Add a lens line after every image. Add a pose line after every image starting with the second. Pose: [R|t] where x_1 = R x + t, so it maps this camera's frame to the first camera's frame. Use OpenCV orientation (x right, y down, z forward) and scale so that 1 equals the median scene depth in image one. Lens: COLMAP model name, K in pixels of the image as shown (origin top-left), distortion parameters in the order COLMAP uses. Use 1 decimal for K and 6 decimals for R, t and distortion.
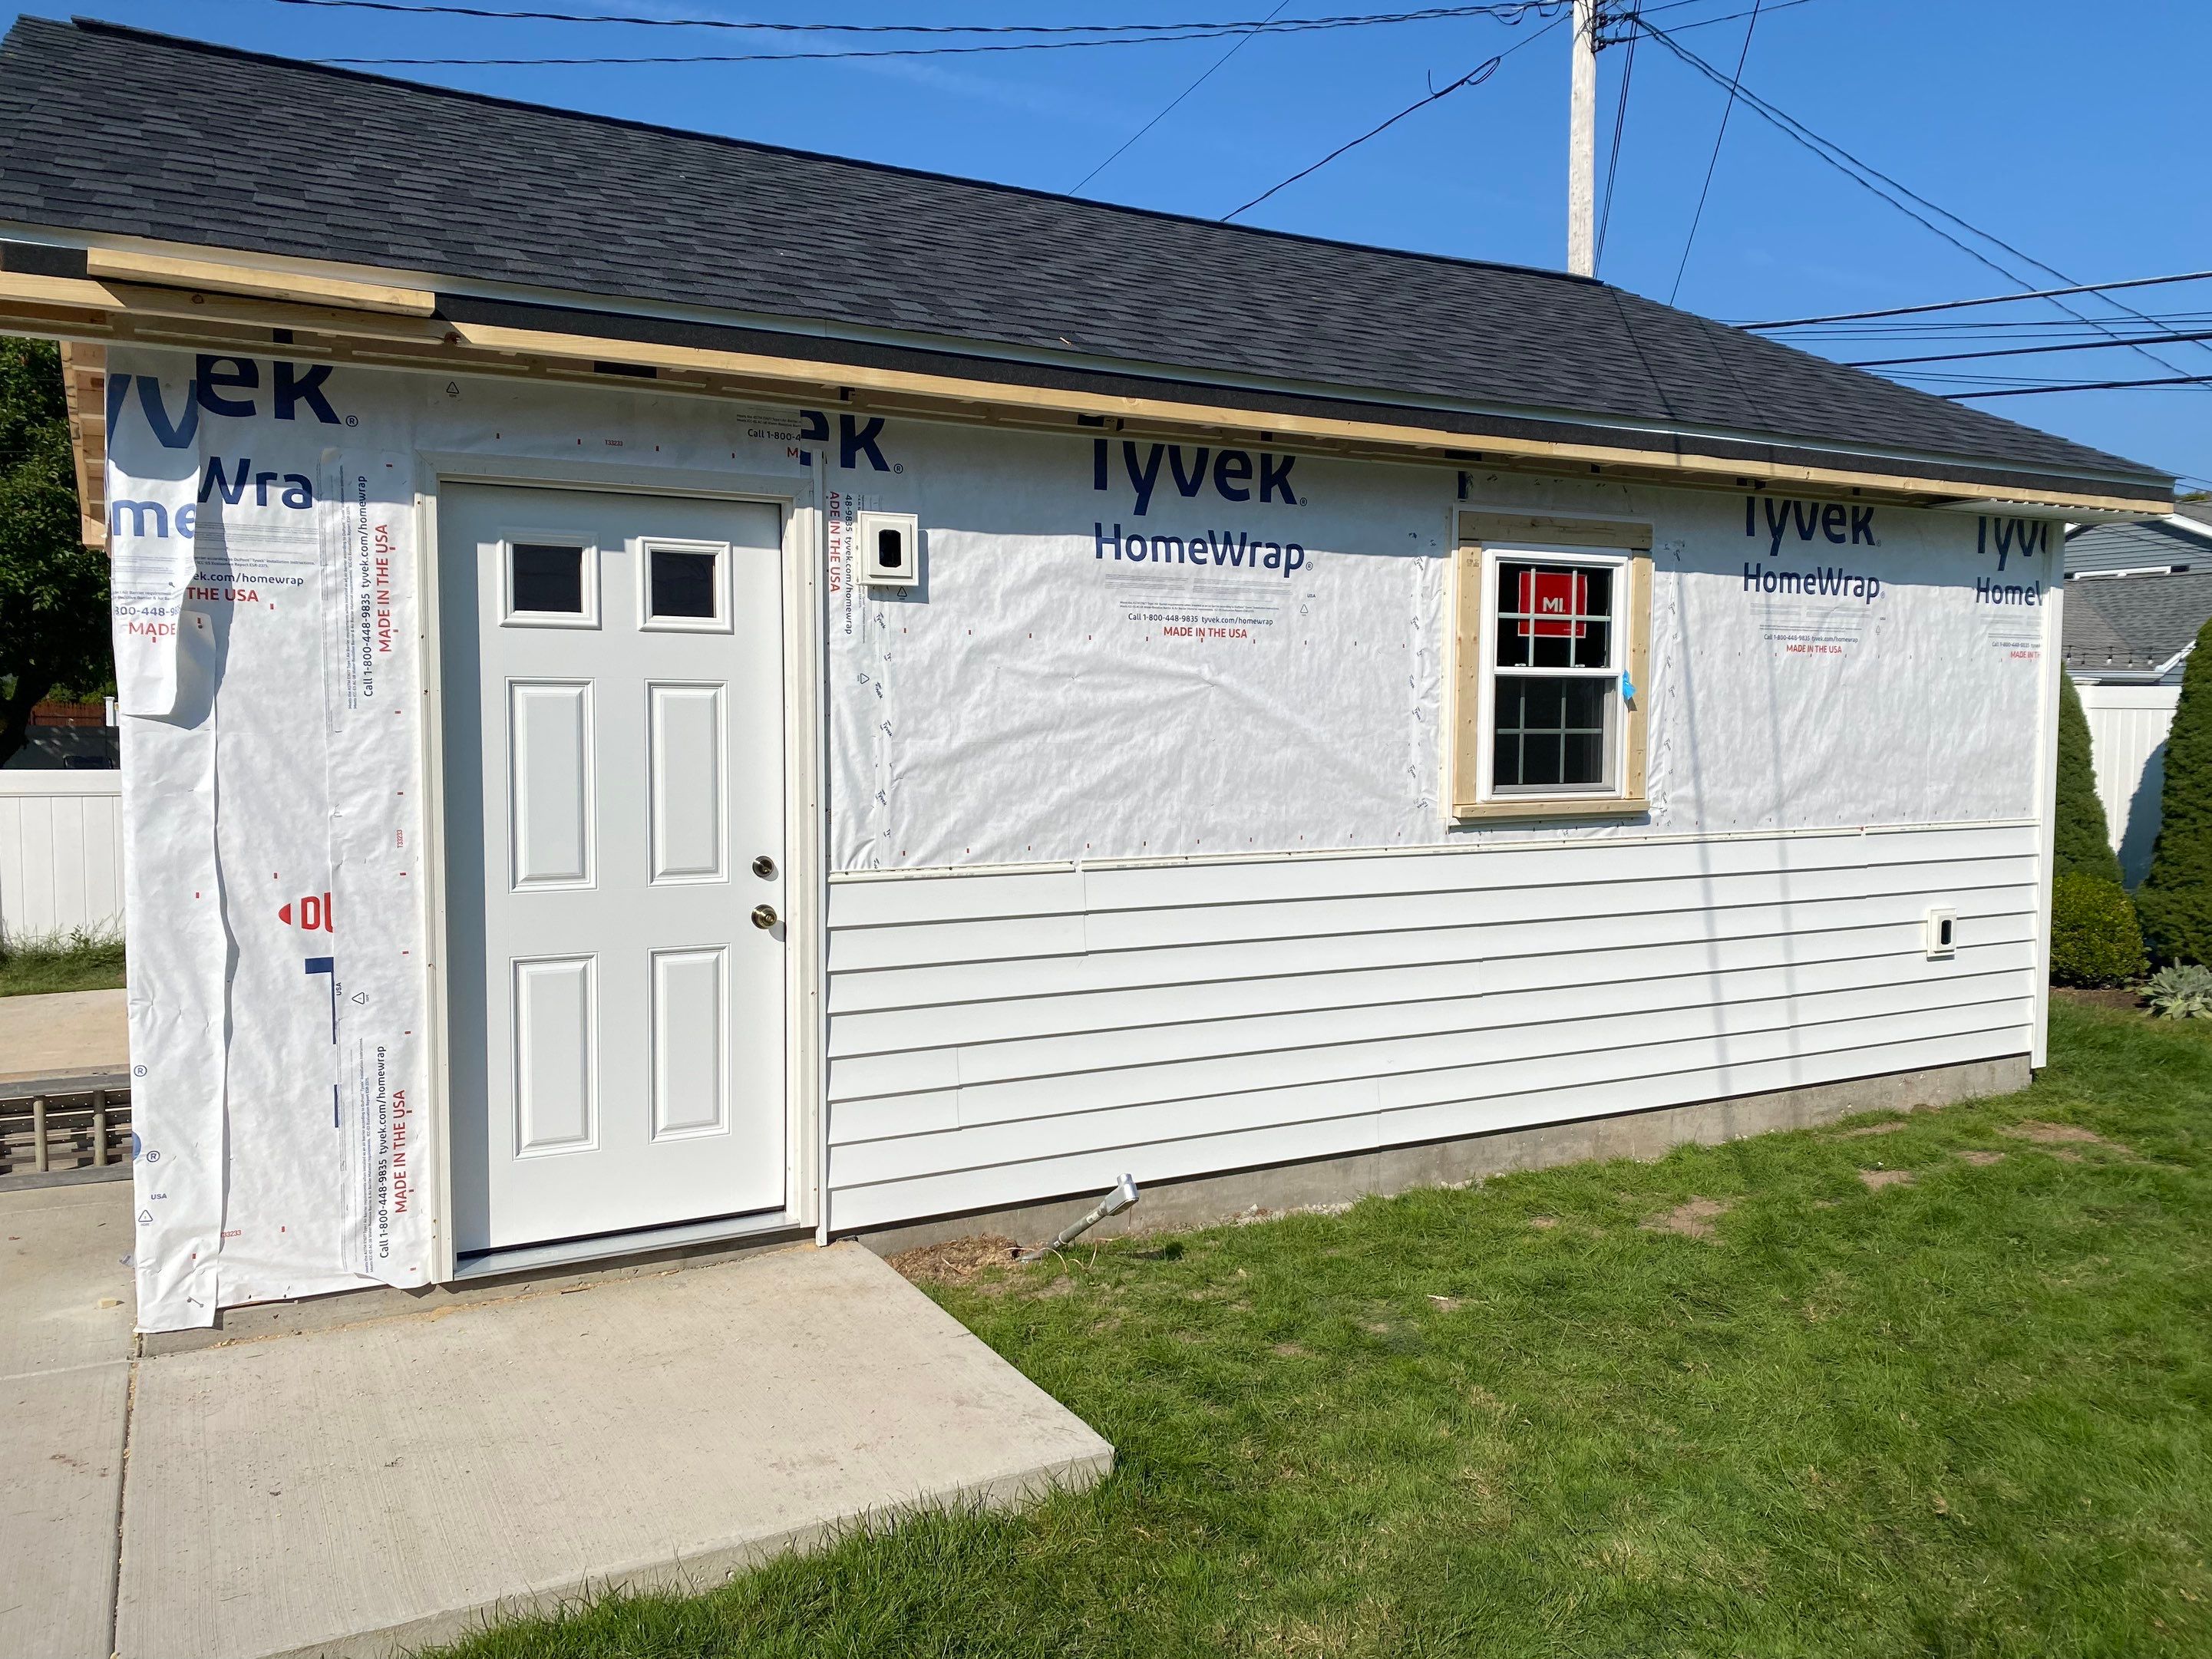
lens RADIAL K [[1677.9, 0, 1121.2], [0, 1677.9, 827.4], [0, 0, 1]] dist [0.051739, -0.055869]
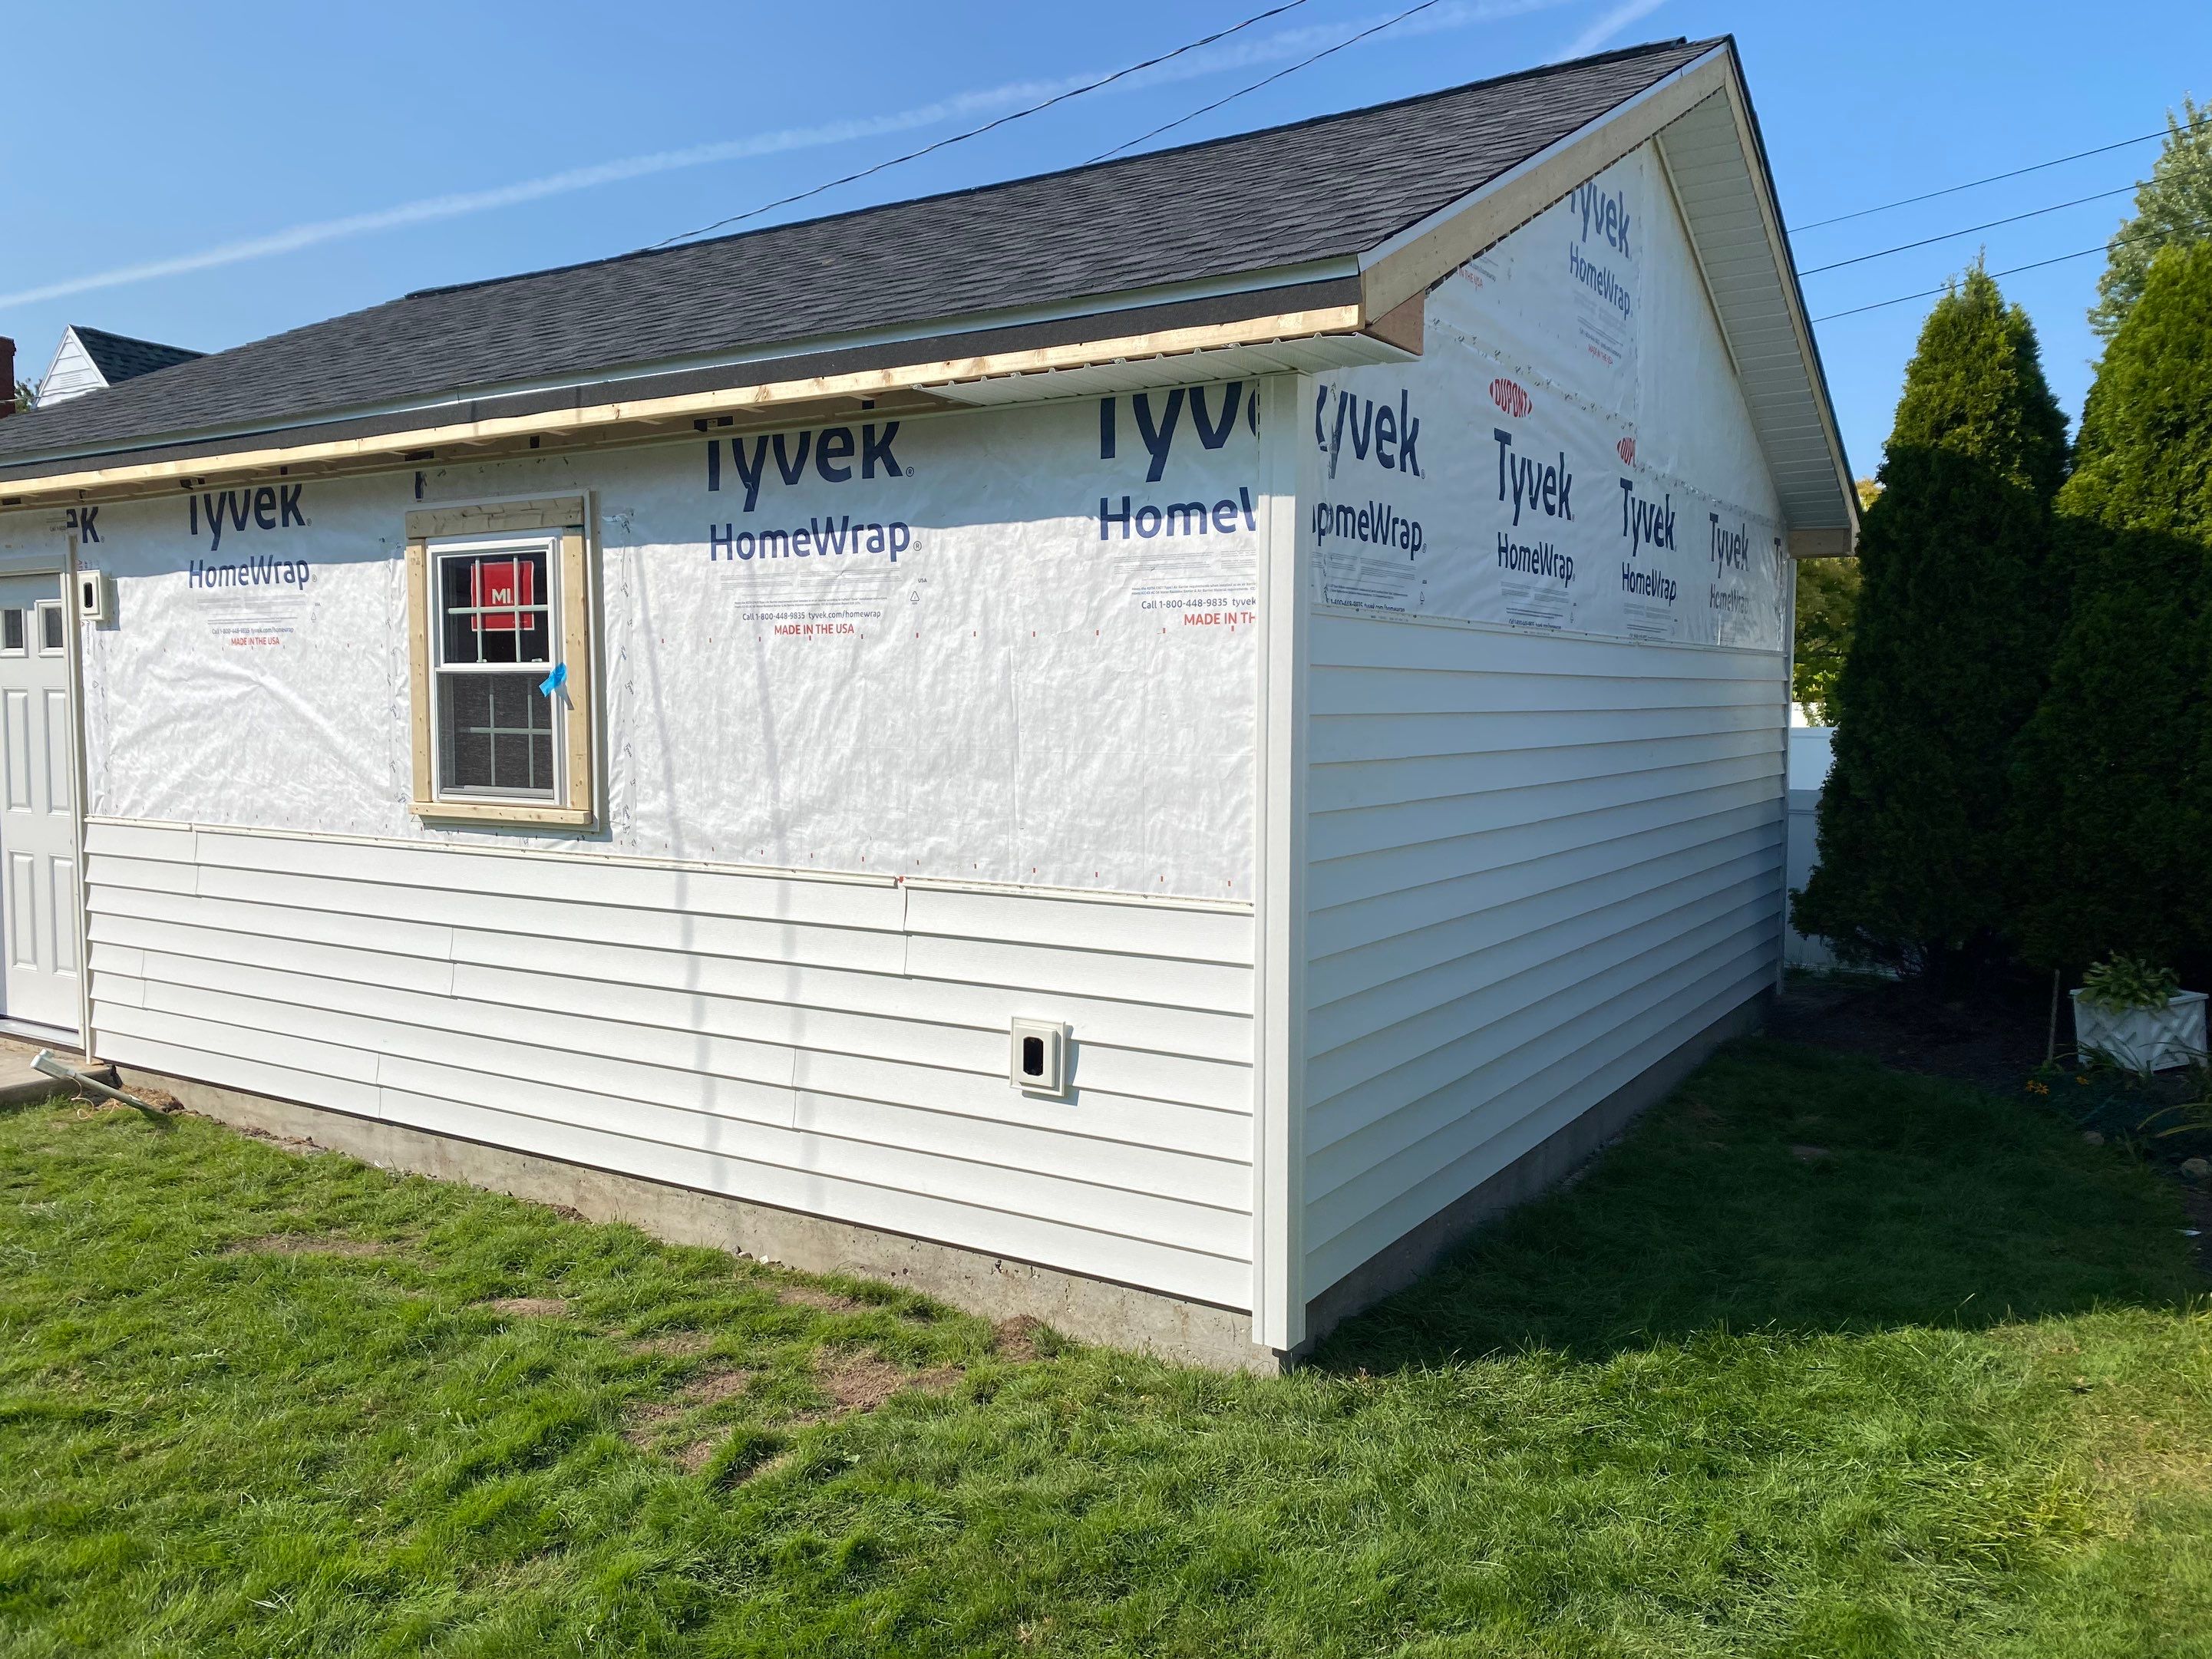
lens RADIAL K [[2017.0, 0, 1102.2], [0, 2017.0, 844.4], [0, 0, 1]] dist [0.084023, -0.047826]
pose [[0.401744, 0.062275, -0.913632, 1.329588], [-0.065076, 0.997104, 0.039349, -0.056229], [0.913437, 0.043647, 0.404633, 0.789460]]
